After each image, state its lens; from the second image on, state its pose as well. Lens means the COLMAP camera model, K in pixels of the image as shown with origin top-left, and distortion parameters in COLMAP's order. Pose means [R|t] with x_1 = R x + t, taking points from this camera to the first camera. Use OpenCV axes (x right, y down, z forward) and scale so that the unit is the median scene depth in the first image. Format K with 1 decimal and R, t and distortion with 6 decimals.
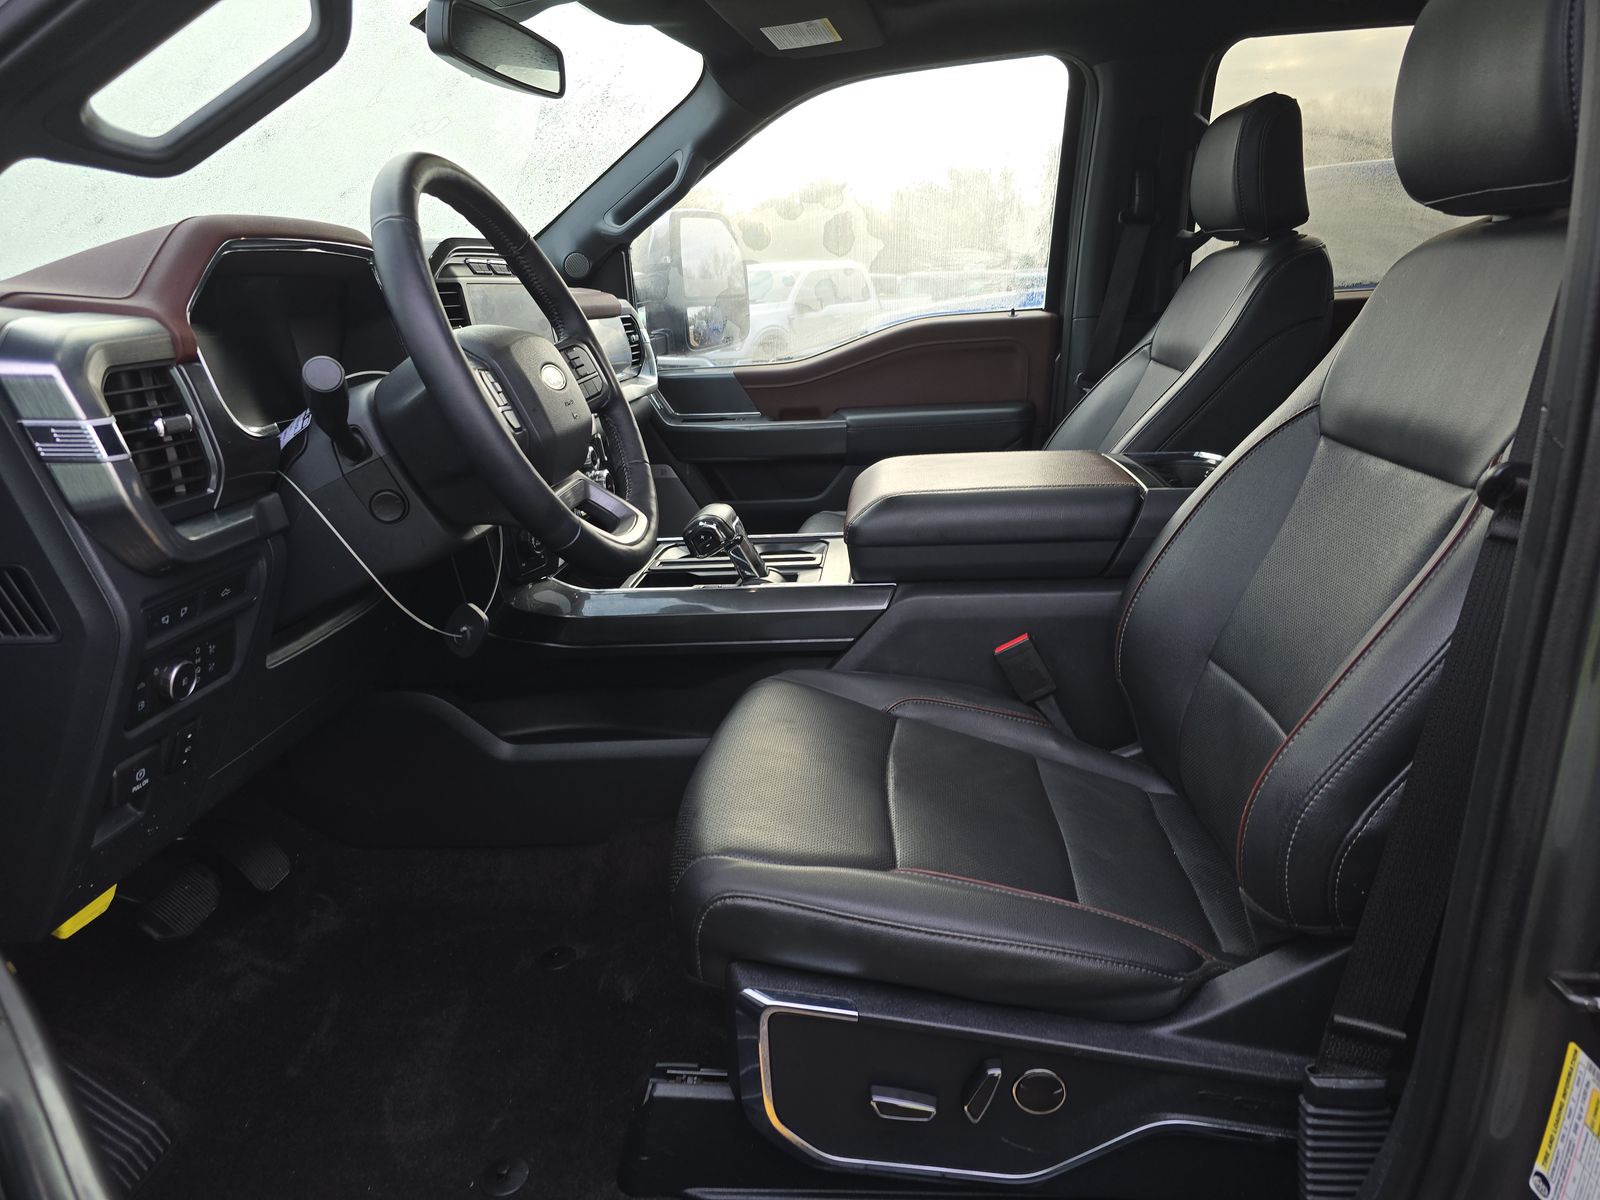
lens RADIAL K [[1056.8, 0, 800.0], [0, 1056.8, 600.0], [0, 0, 1]] dist [0.000790, -0.001230]
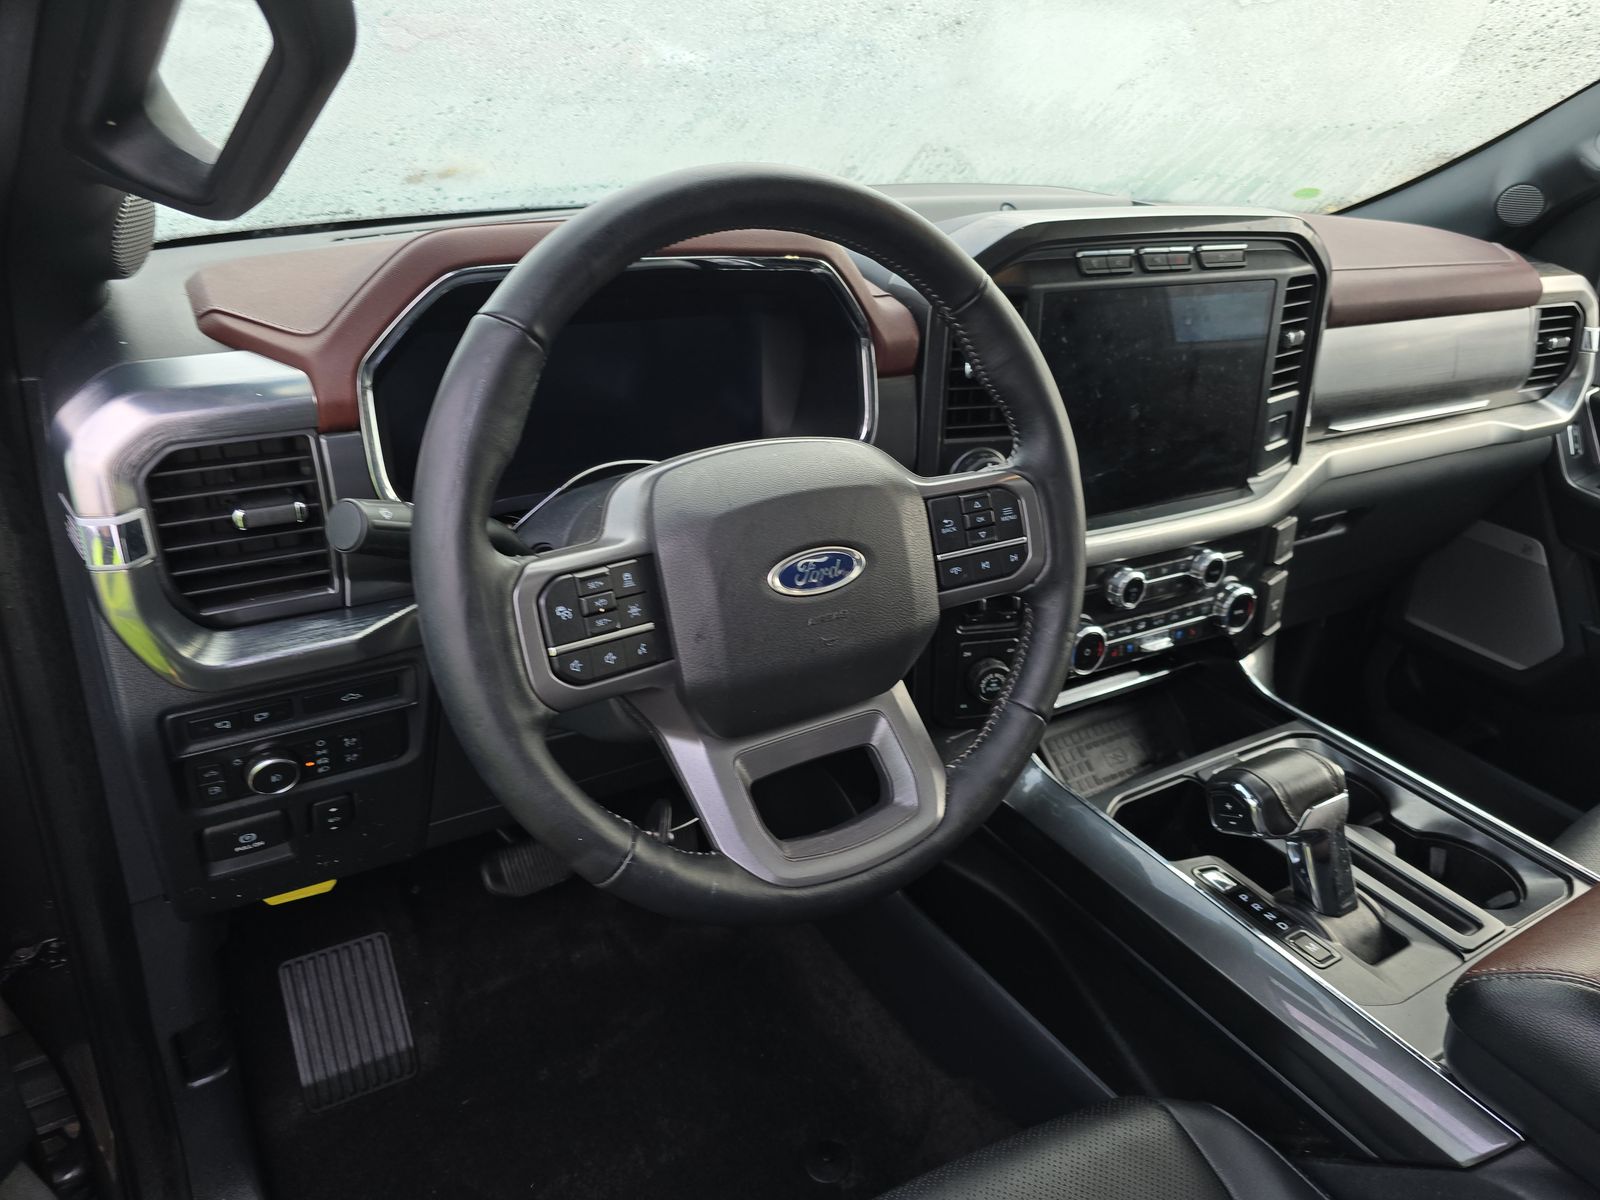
lens RADIAL K [[1056.8, 0, 800.0], [0, 1056.8, 600.0], [0, 0, 1]] dist [0.000790, -0.001230]
pose [[0.575854, 0.420297, -0.701244, 0.222144], [-0.298637, 0.906602, 0.298143, -0.448935], [0.761057, 0.037731, 0.647586, 0.758297]]
